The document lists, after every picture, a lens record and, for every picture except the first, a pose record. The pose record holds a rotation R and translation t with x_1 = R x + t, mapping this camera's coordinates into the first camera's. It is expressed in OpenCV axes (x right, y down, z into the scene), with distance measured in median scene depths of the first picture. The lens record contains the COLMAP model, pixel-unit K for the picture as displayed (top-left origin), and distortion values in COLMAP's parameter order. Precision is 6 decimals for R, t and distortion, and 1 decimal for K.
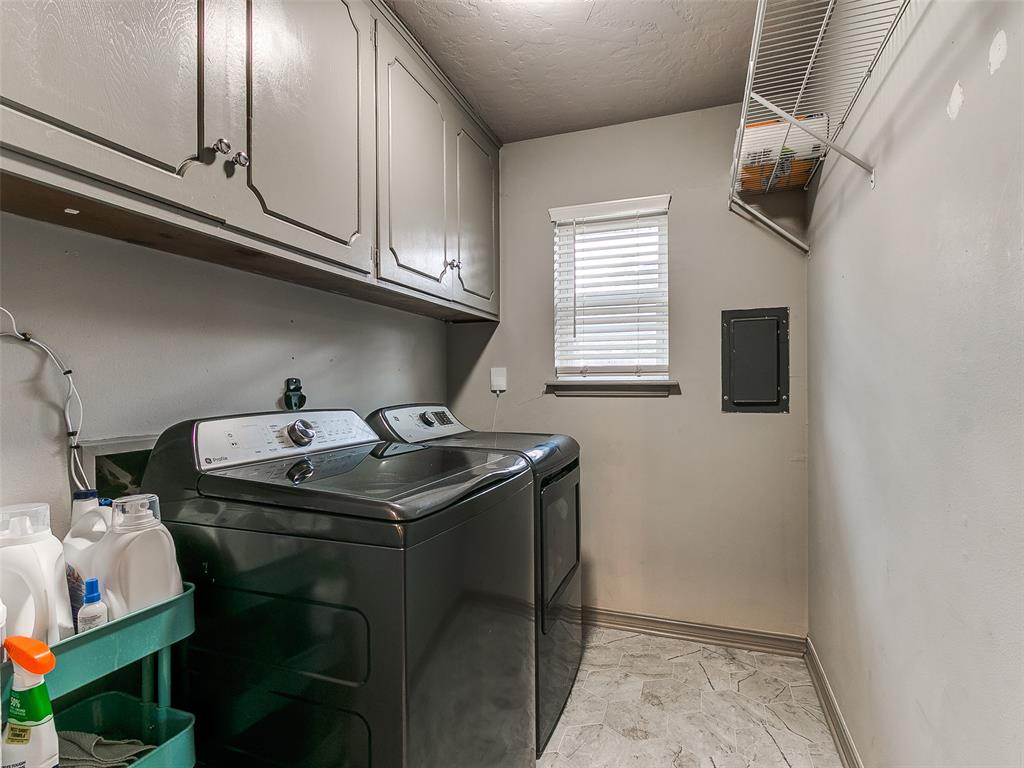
lens RADIAL K [[523.5, 0, 509.1], [0, 523.5, 389.7], [0, 0, 1]] dist [0.001821, -0.000282]
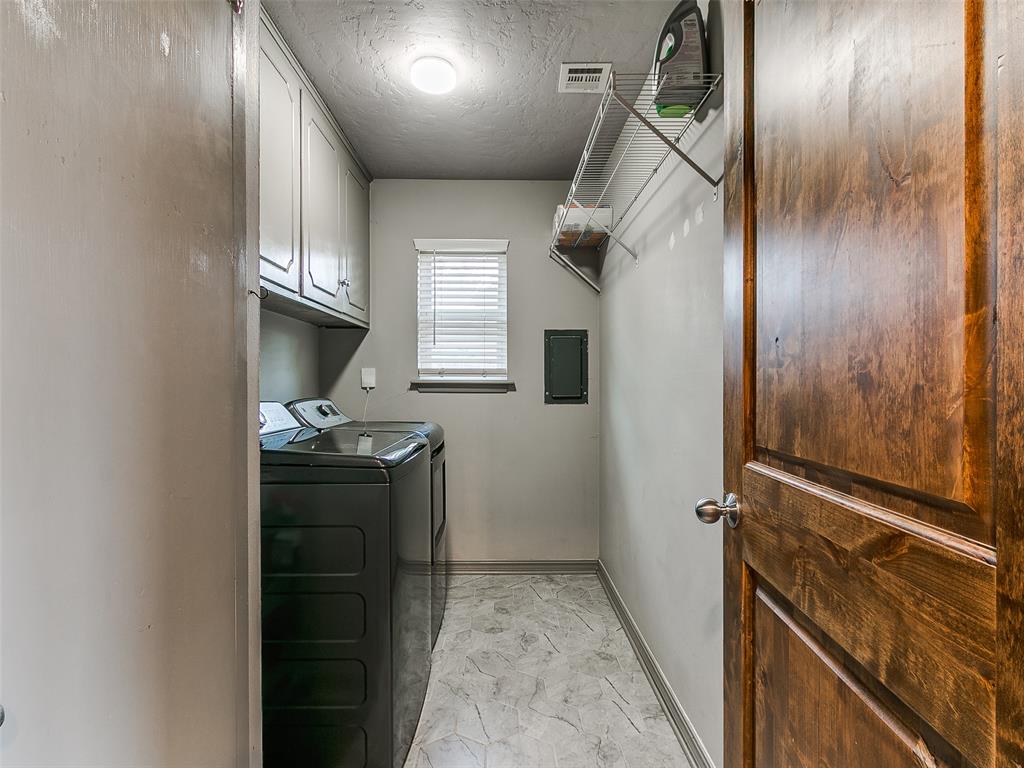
lens RADIAL K [[523.5, 0, 511.7], [0, 523.5, 384.6], [0, 0, 1]] dist [0.001821, -0.000282]
pose [[0.932887, 0.007290, 0.360095, -0.172154], [-0.004536, 0.999954, -0.008494, 0.004119], [-0.360141, 0.006291, 0.932877, -0.255006]]
